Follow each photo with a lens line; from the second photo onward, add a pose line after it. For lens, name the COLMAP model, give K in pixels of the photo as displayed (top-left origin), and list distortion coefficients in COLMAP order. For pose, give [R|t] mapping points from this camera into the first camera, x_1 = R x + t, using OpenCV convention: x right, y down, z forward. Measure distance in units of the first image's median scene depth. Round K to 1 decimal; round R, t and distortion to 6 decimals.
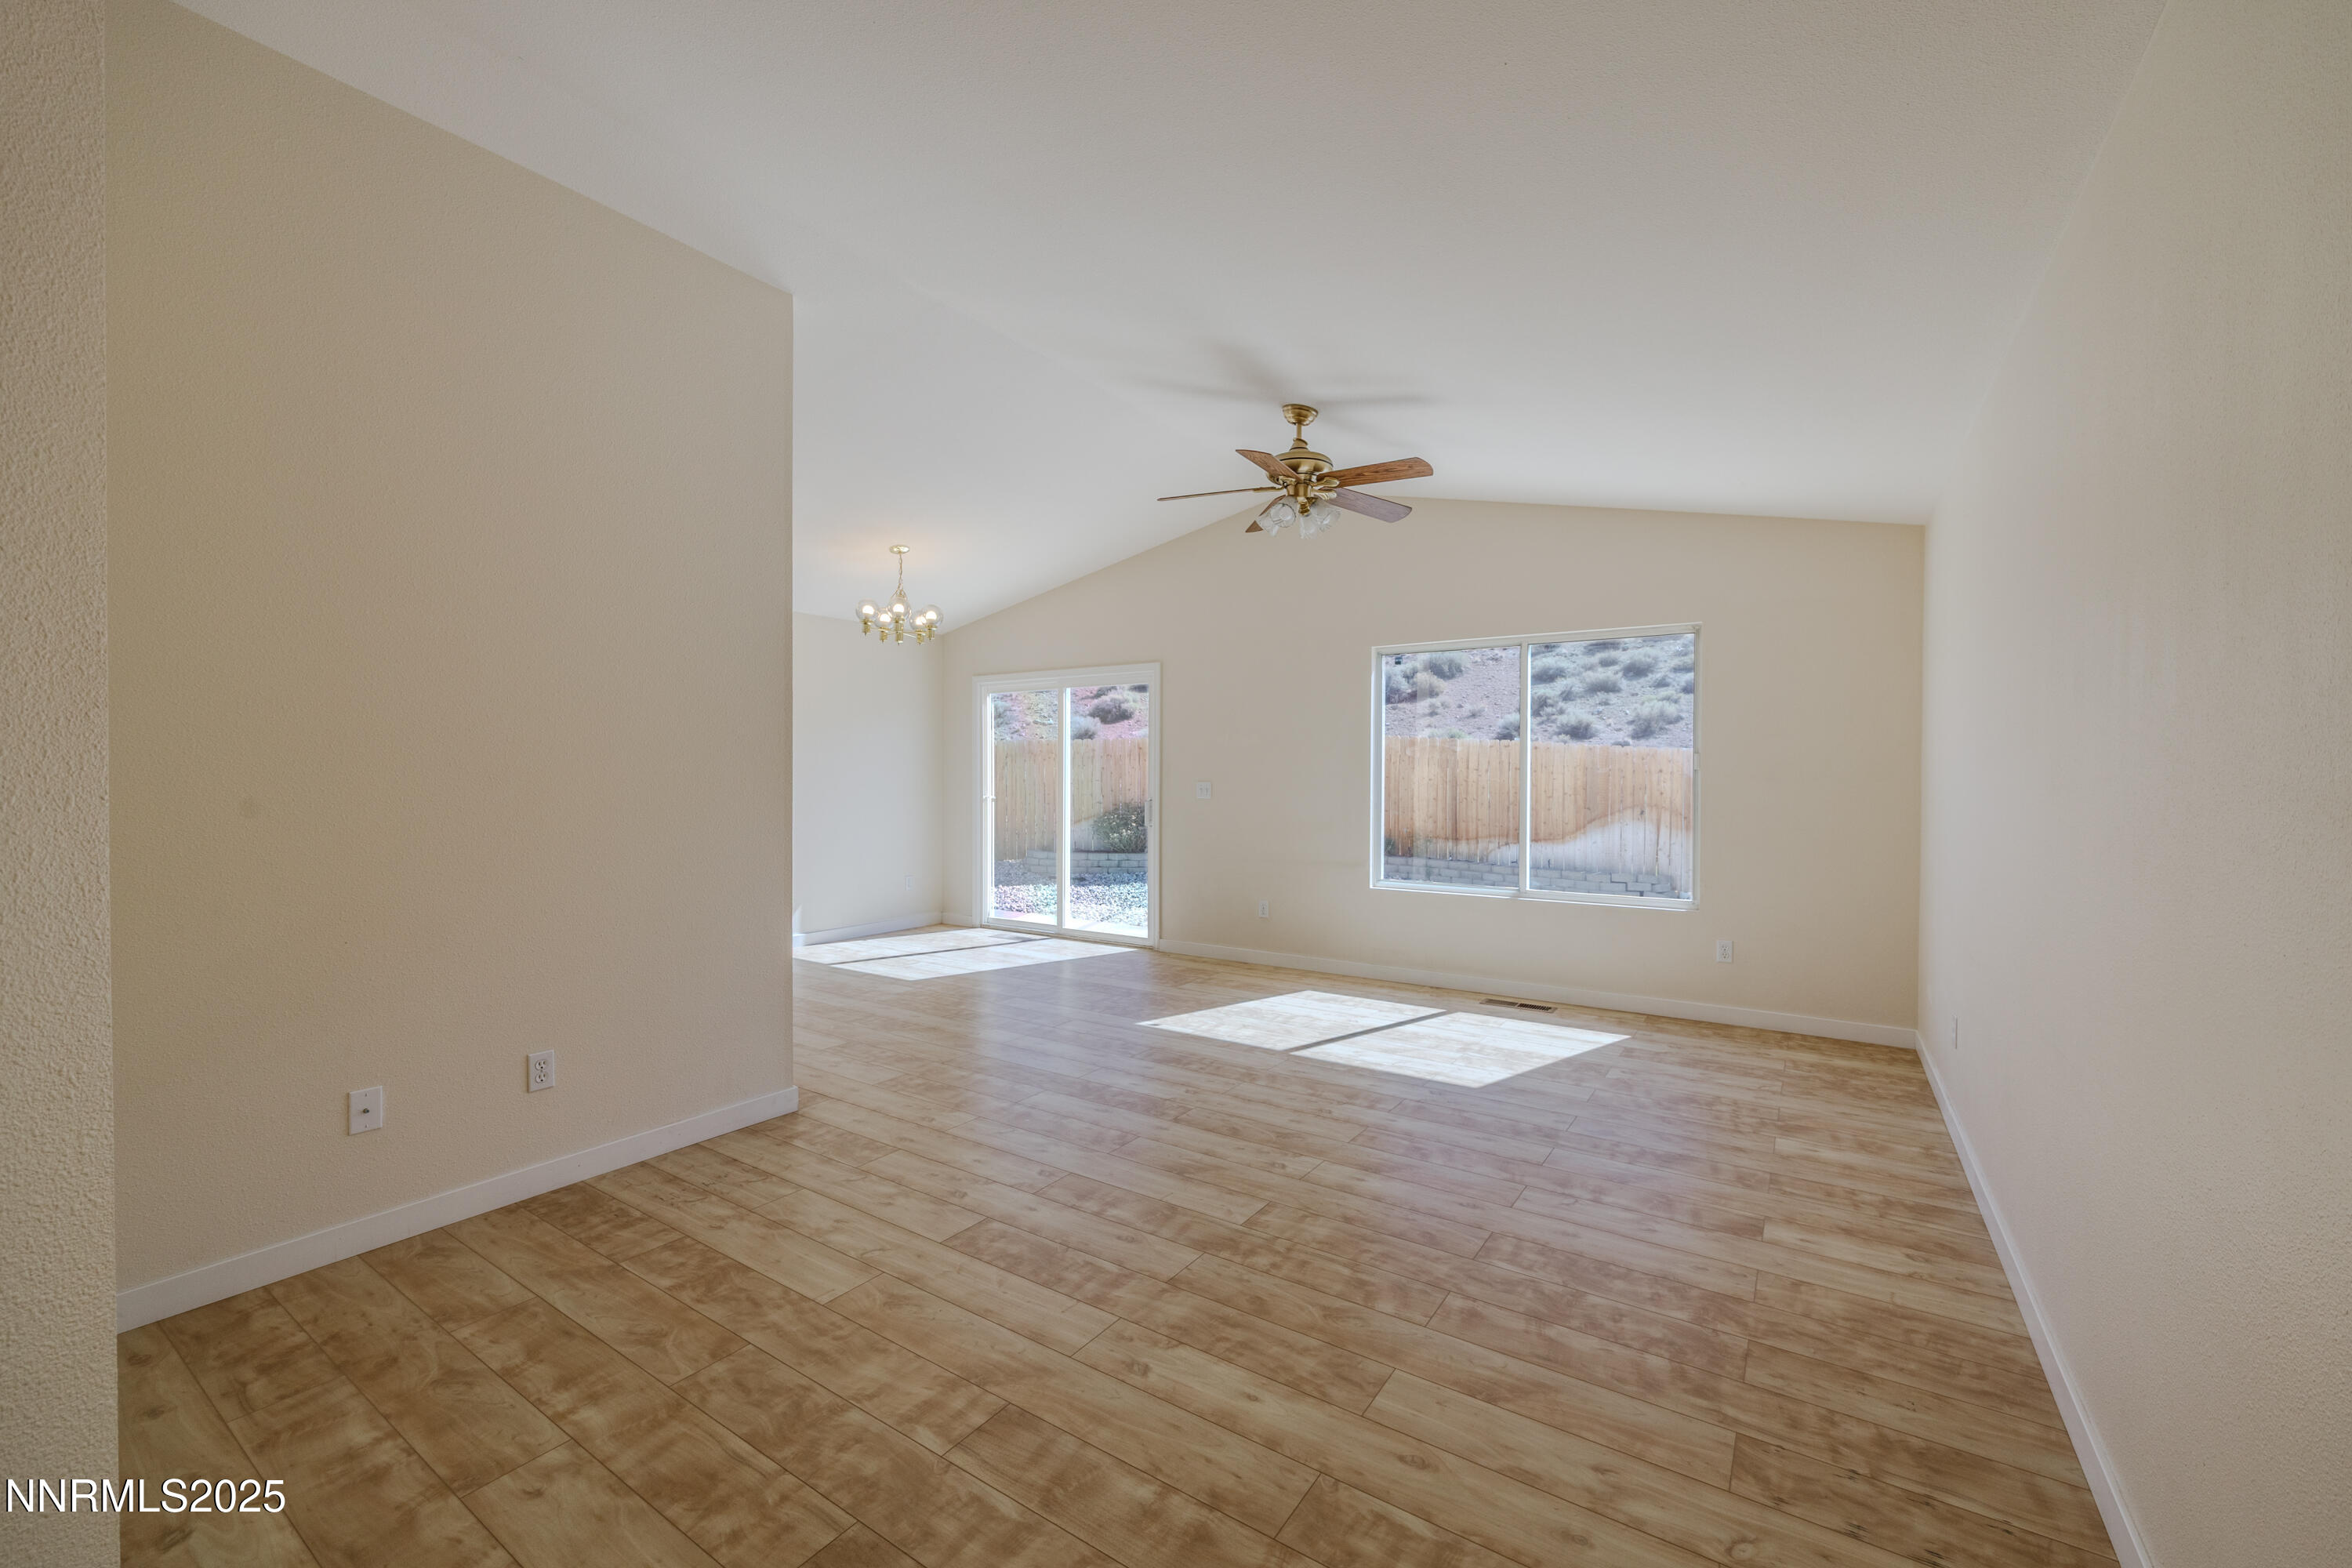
lens RADIAL K [[908.0, 0, 1178.0], [0, 908.0, 797.3], [0, 0, 1]] dist [0.002134, -0.001204]
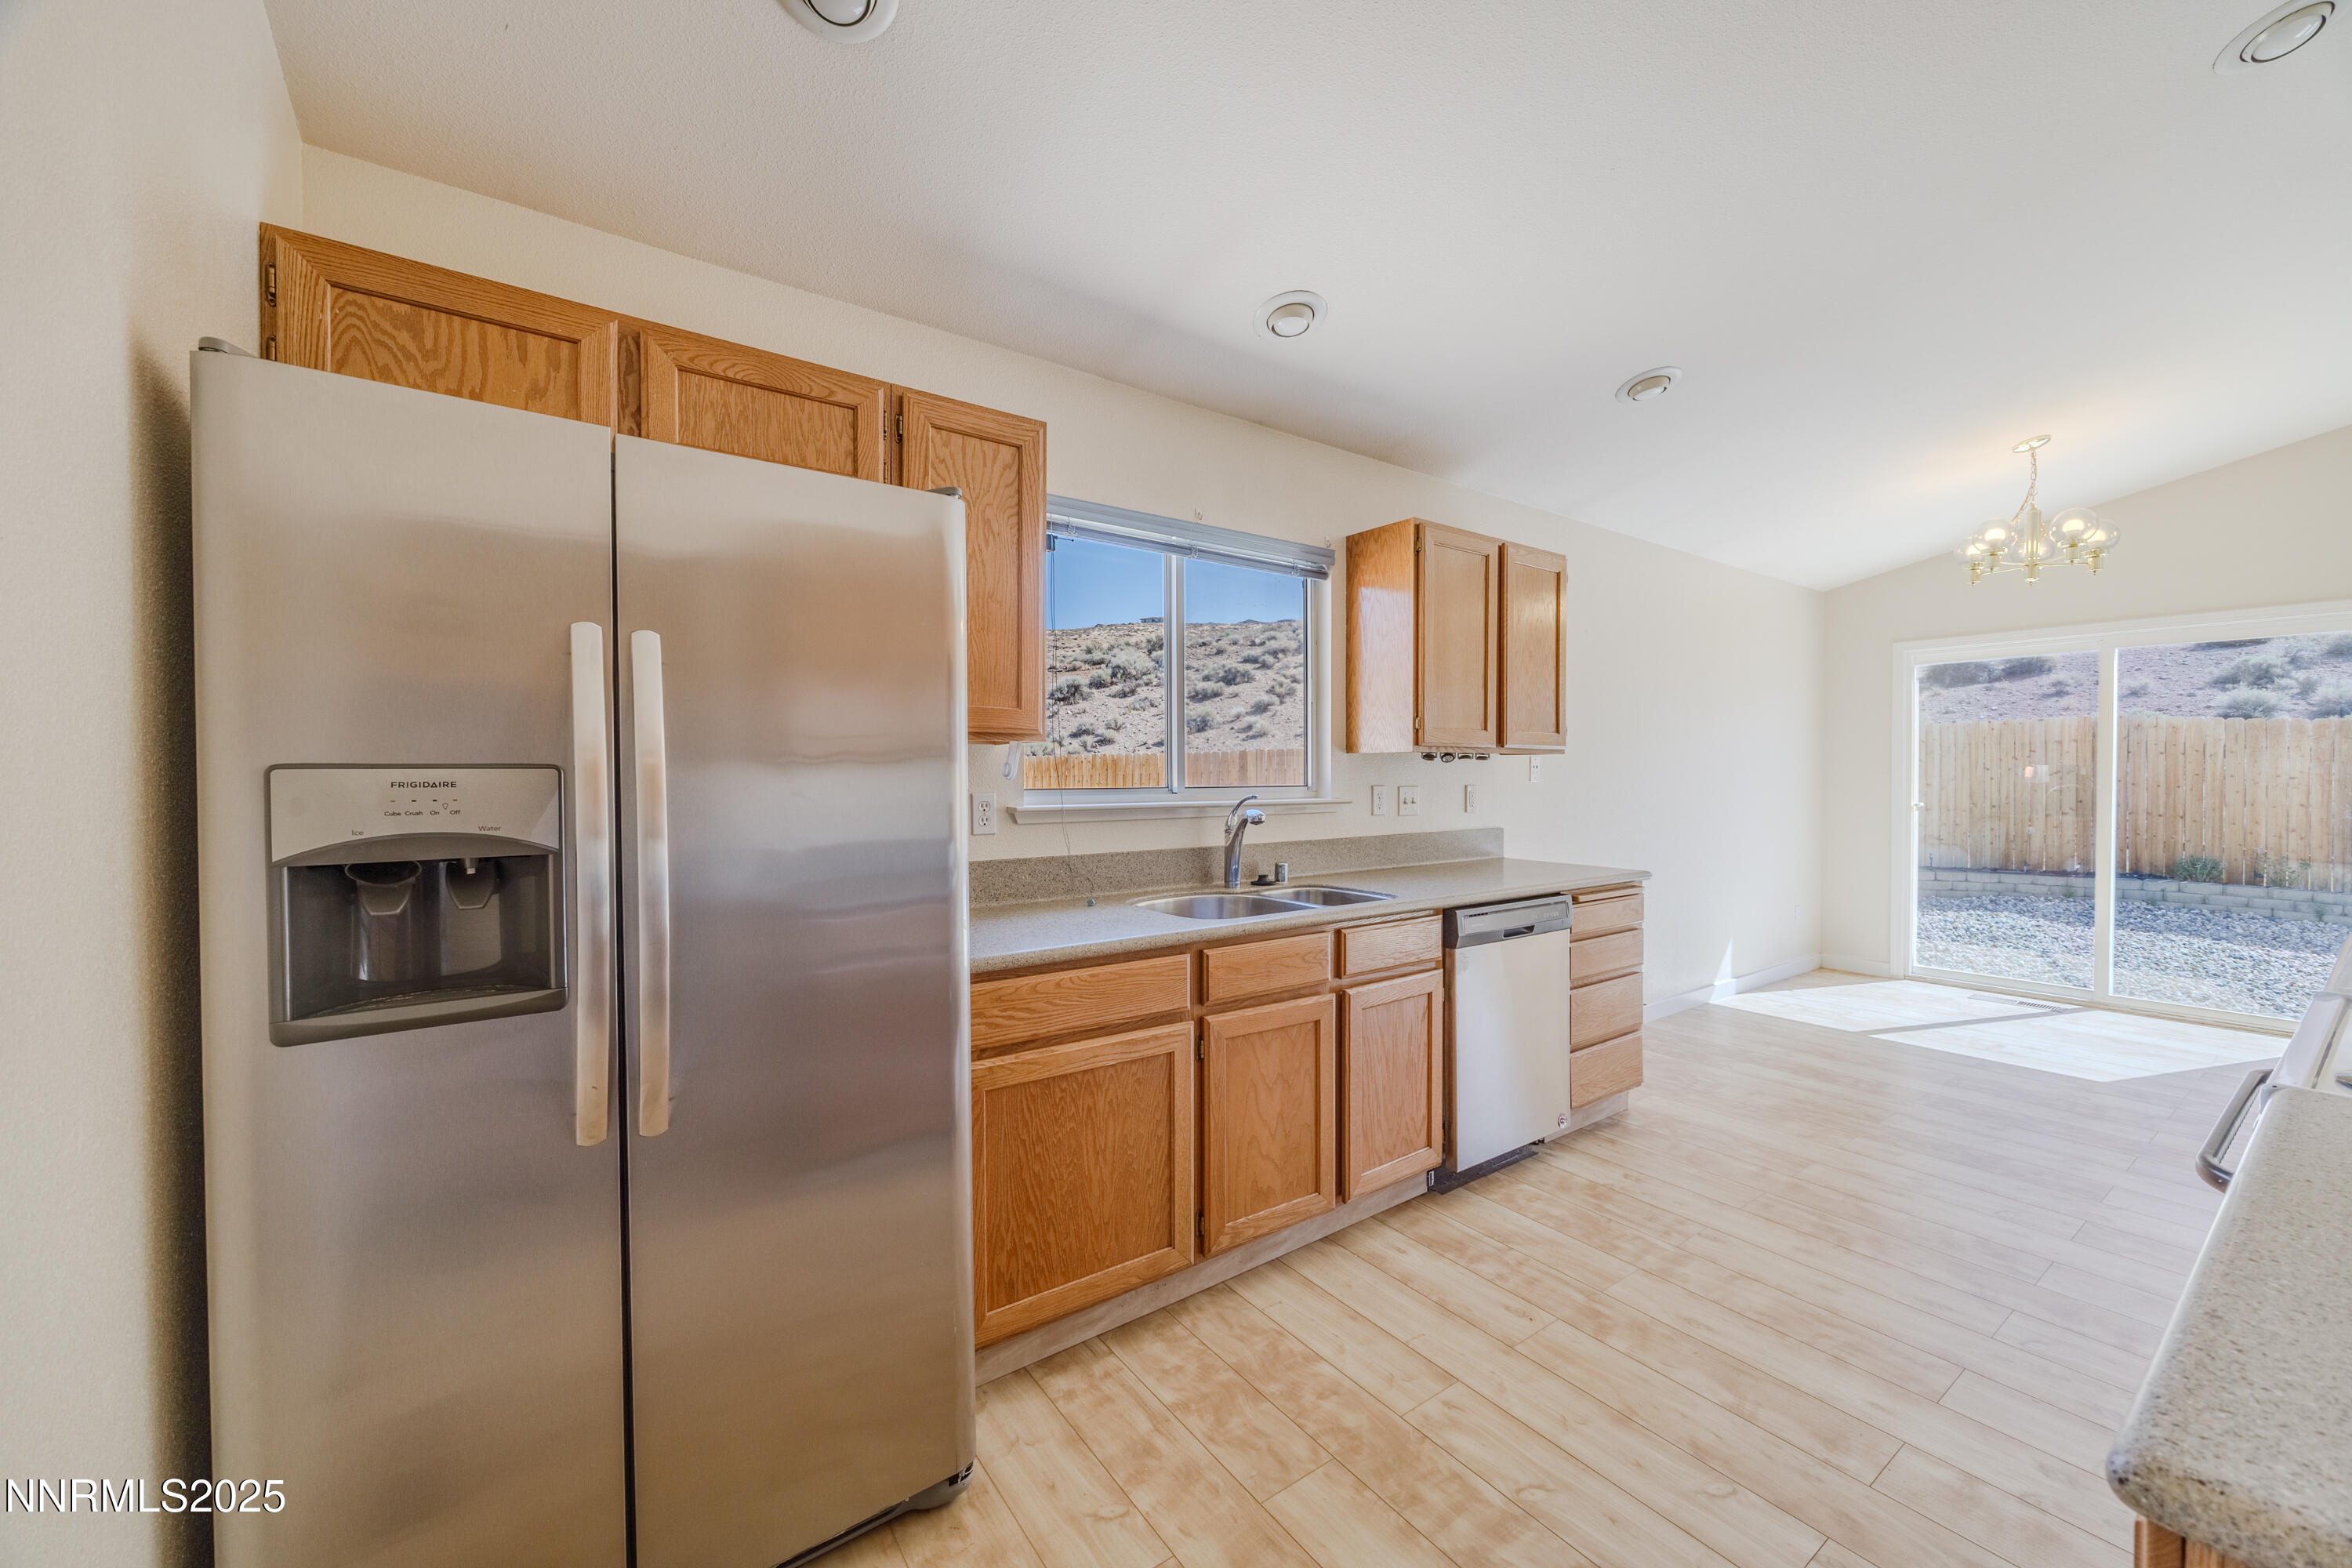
lens RADIAL K [[908.0, 0, 1210.7], [0, 908.0, 756.1], [0, 0, 1]] dist [0.002134, -0.001204]
pose [[0.943973, -0.003454, -0.330005, -0.908957], [-0.009700, 0.999223, -0.038203, -0.000050], [0.329881, 0.039263, 0.943206, 0.238121]]
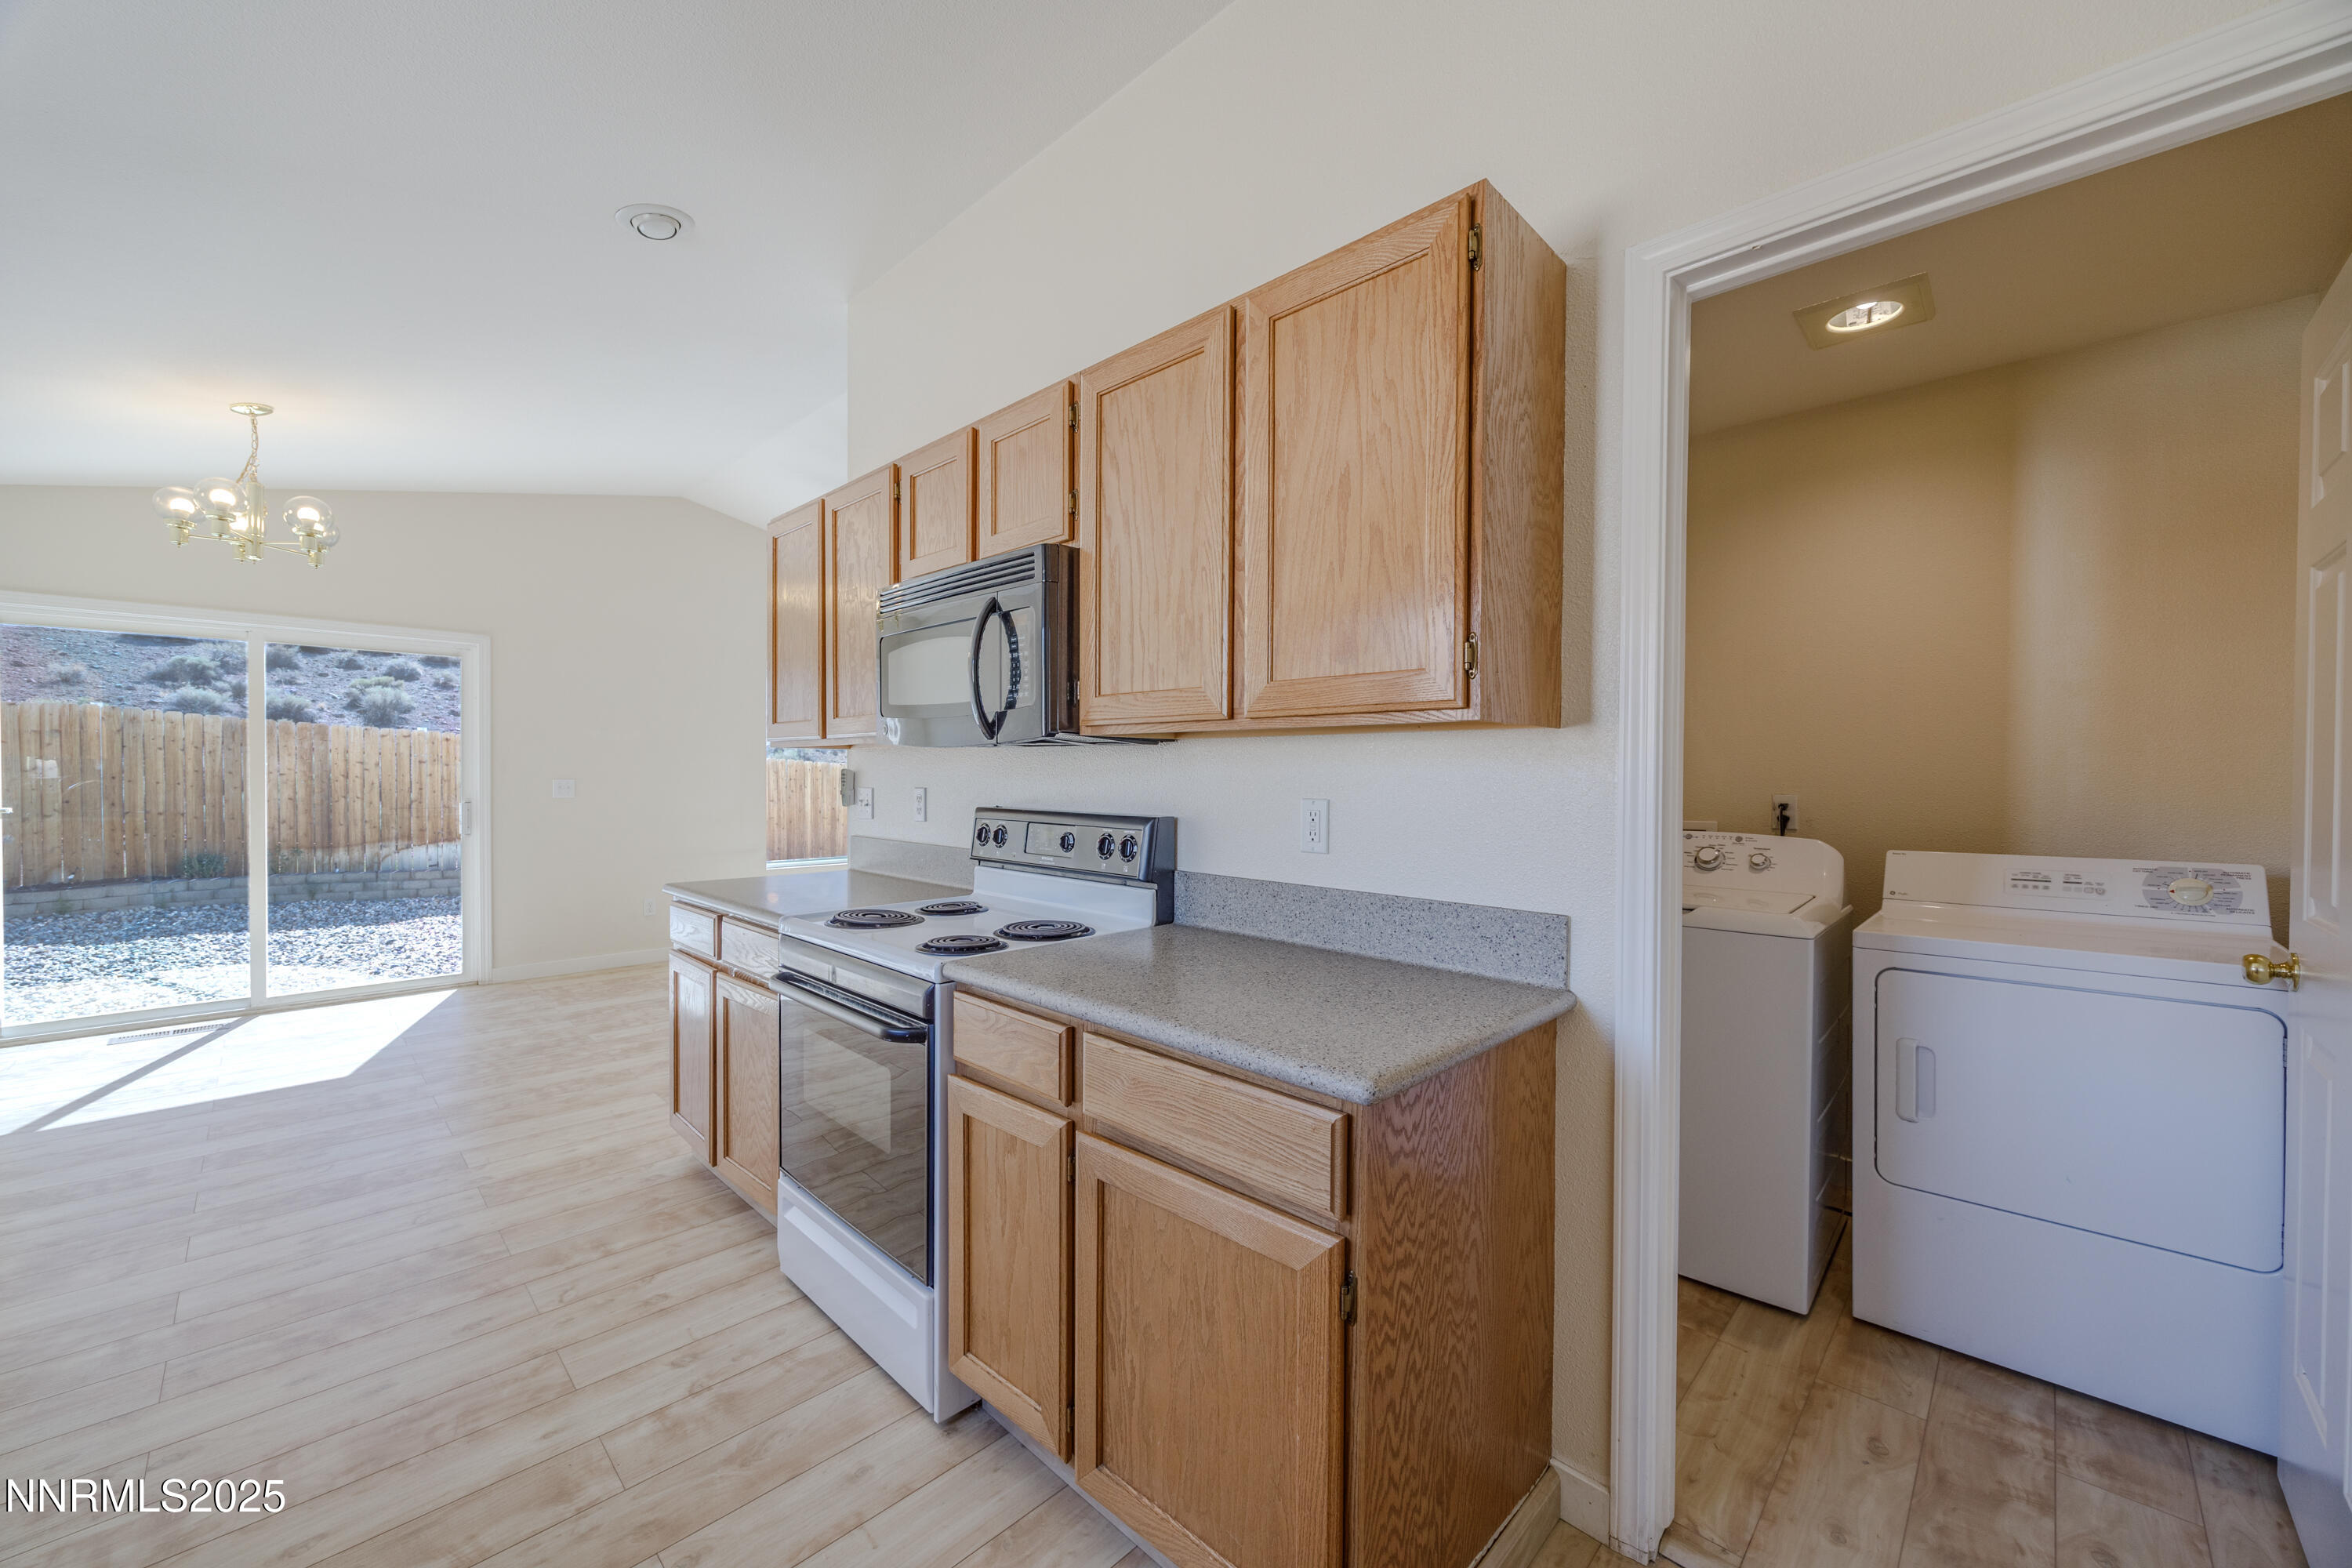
lens RADIAL K [[908.0, 0, 1159.9], [0, 908.0, 794.4], [0, 0, 1]] dist [0.002134, -0.001204]
pose [[0.198777, -0.021179, 0.979816, -1.094011], [0.018087, 0.999675, 0.017939, -0.004773], [-0.979878, 0.014156, 0.199096, 0.399706]]
